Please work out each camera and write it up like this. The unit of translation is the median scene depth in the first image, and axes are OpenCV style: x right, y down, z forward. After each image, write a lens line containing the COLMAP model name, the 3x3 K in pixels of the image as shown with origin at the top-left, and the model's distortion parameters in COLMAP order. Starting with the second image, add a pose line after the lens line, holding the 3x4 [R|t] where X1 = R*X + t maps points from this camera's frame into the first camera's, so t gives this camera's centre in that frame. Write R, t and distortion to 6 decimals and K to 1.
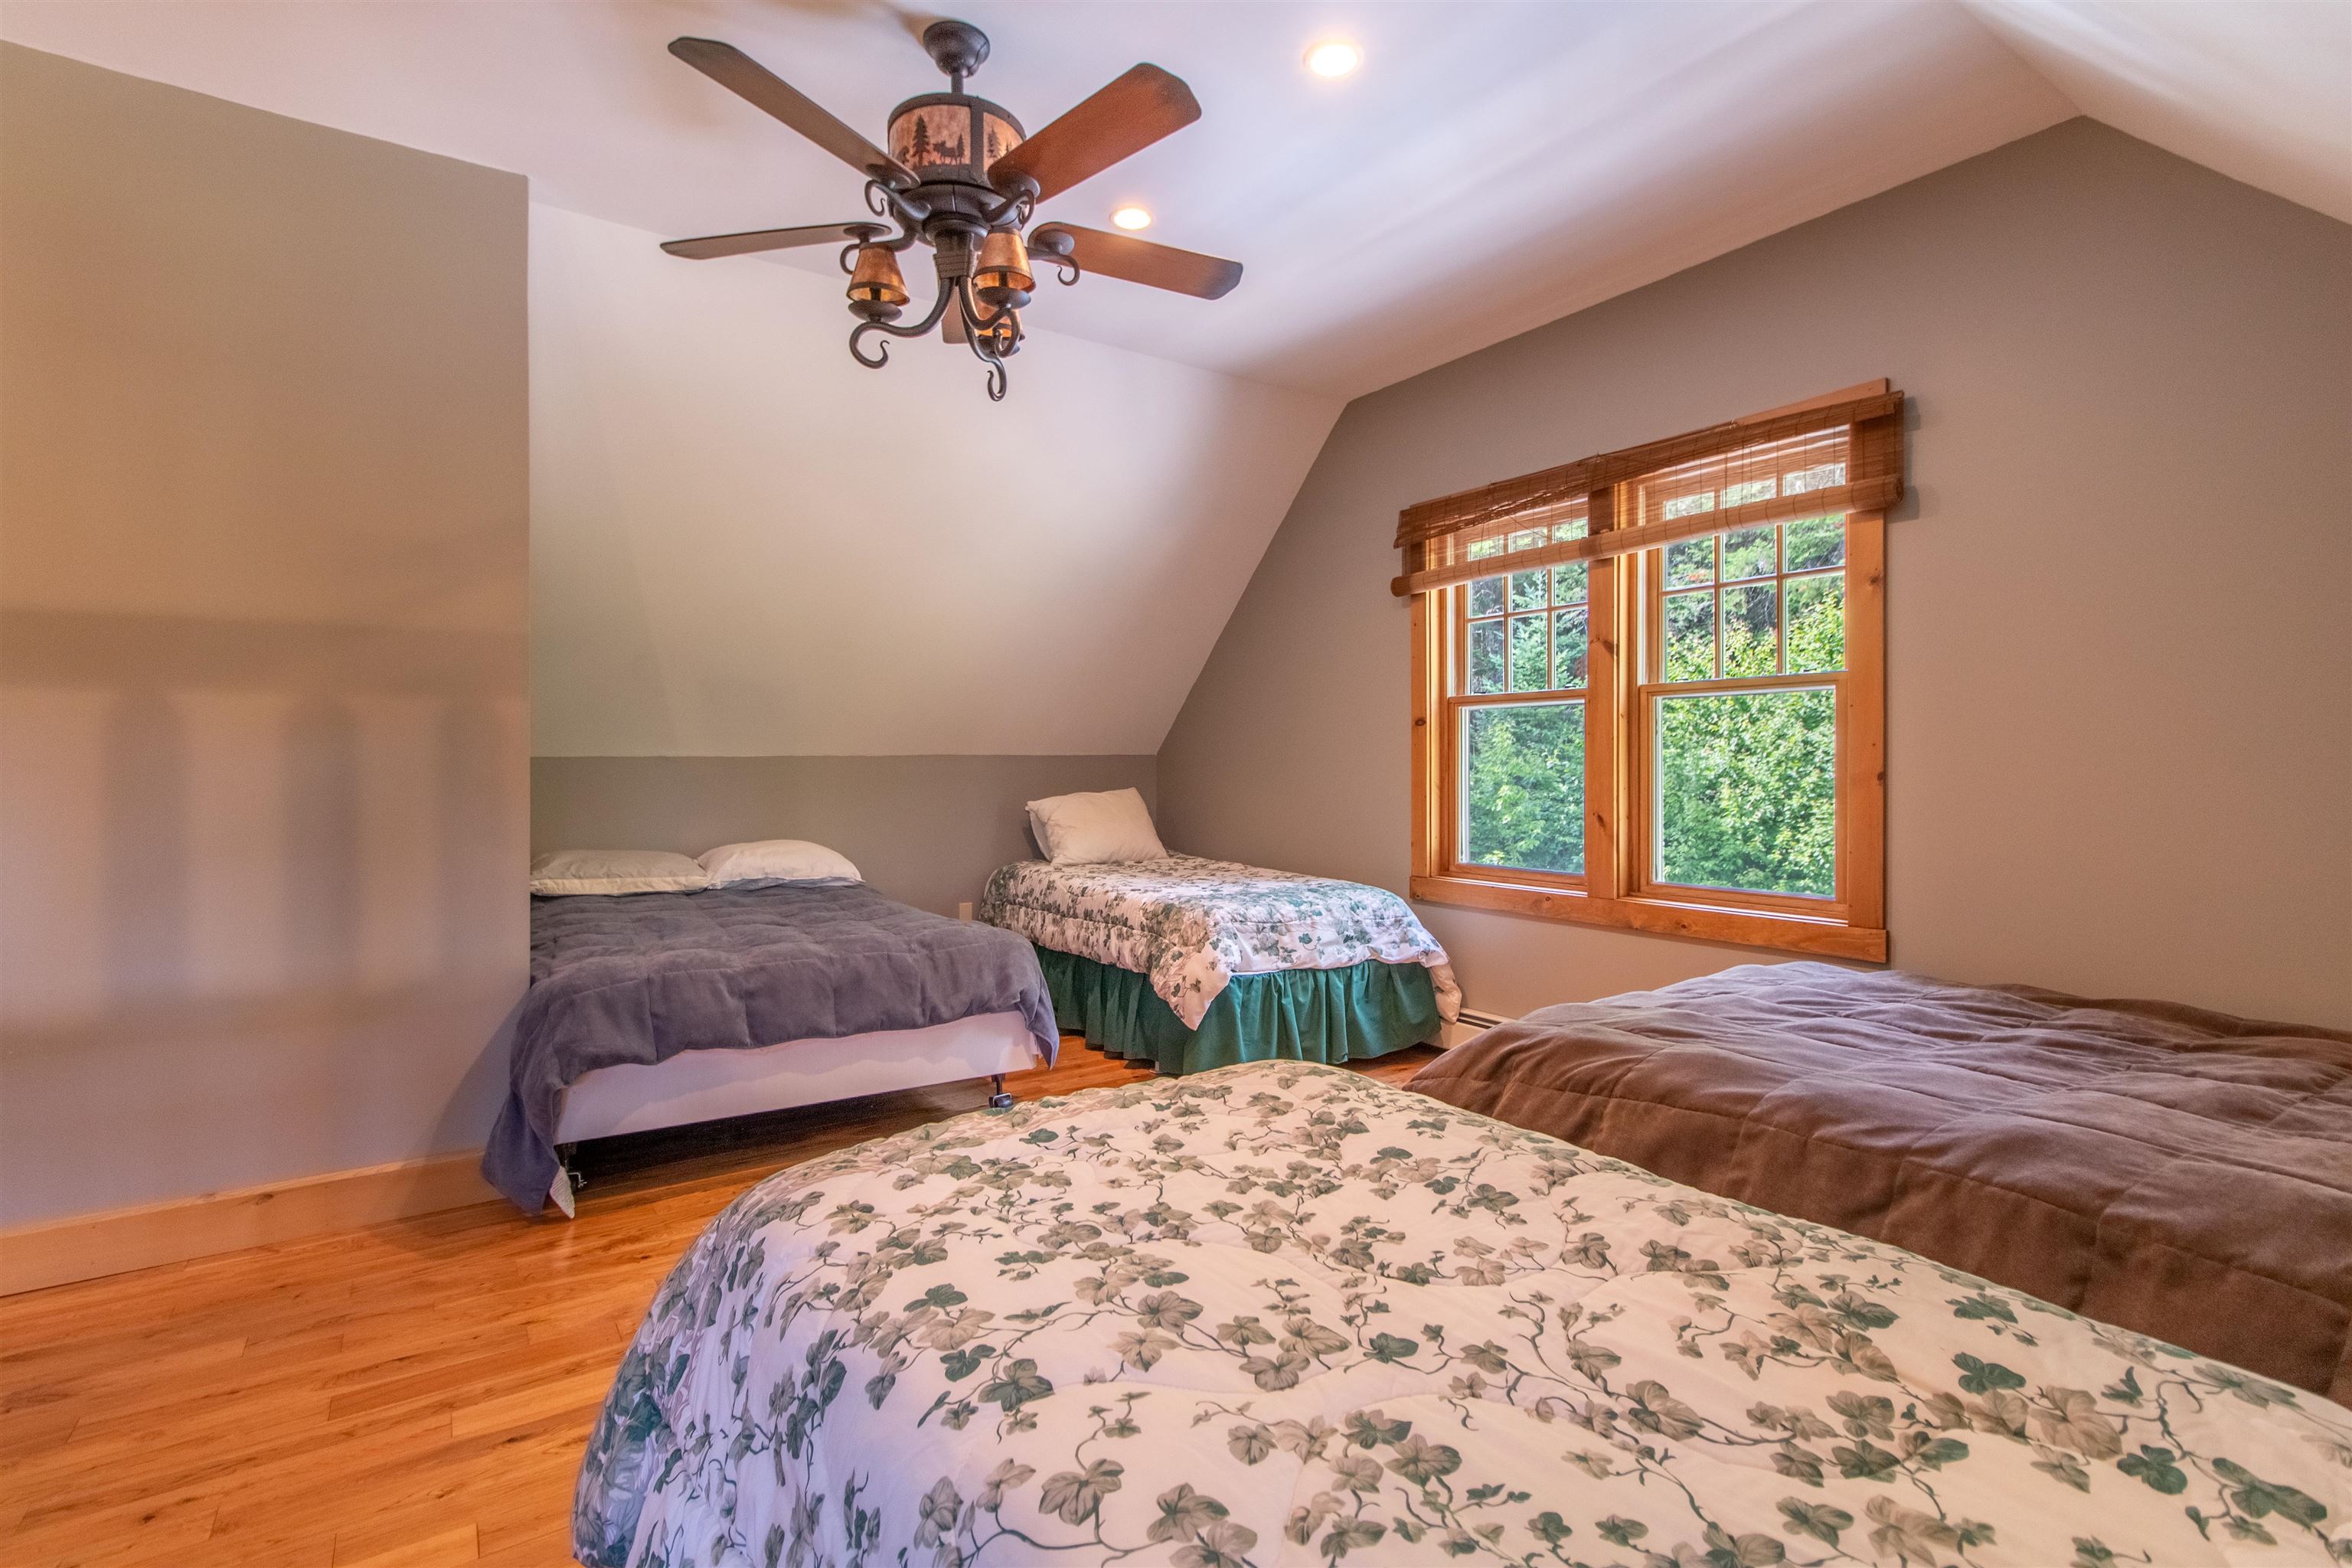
lens RADIAL K [[1092.1, 0, 1166.2], [0, 1092.1, 777.3], [0, 0, 1]] dist [-0.001095, 0.000235]
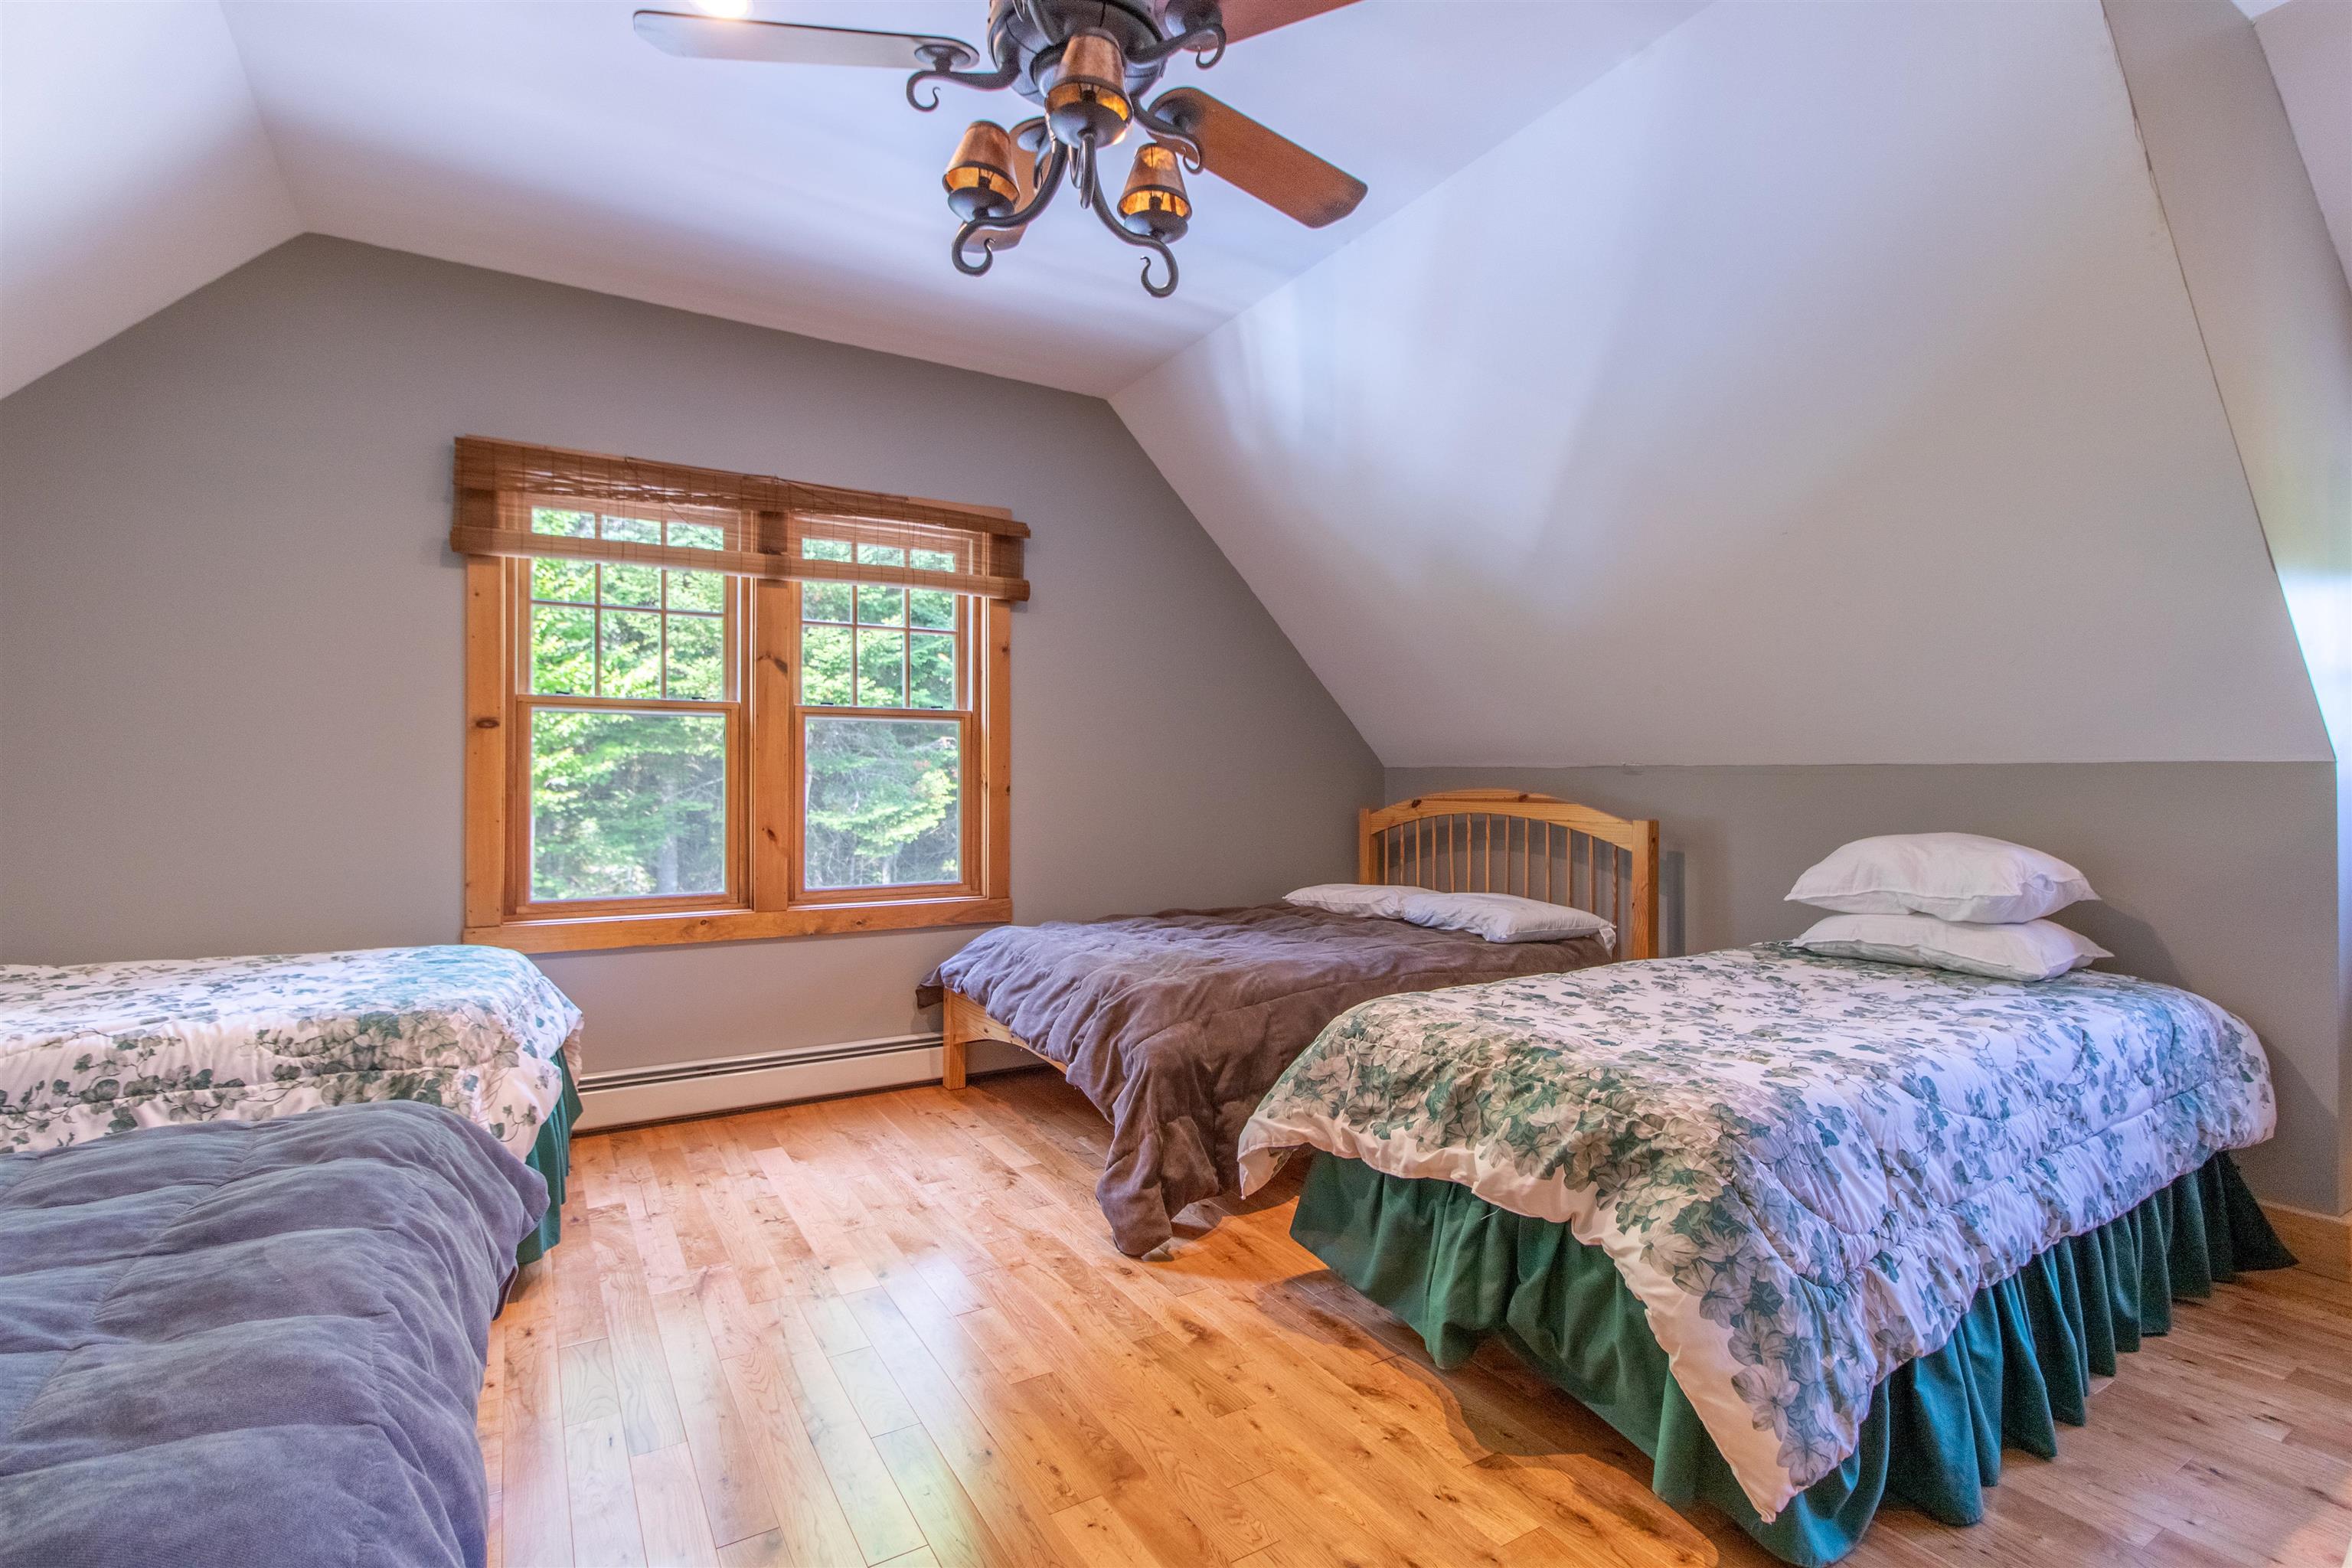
lens RADIAL K [[1092.1, 0, 1180.7], [0, 1092.1, 765.1], [0, 0, 1]] dist [-0.001095, 0.000235]
pose [[0.053526, 0.017631, 0.998411, -0.613605], [0.011668, 0.999765, -0.018281, -0.002005], [-0.998498, 0.012628, 0.053308, 0.581144]]
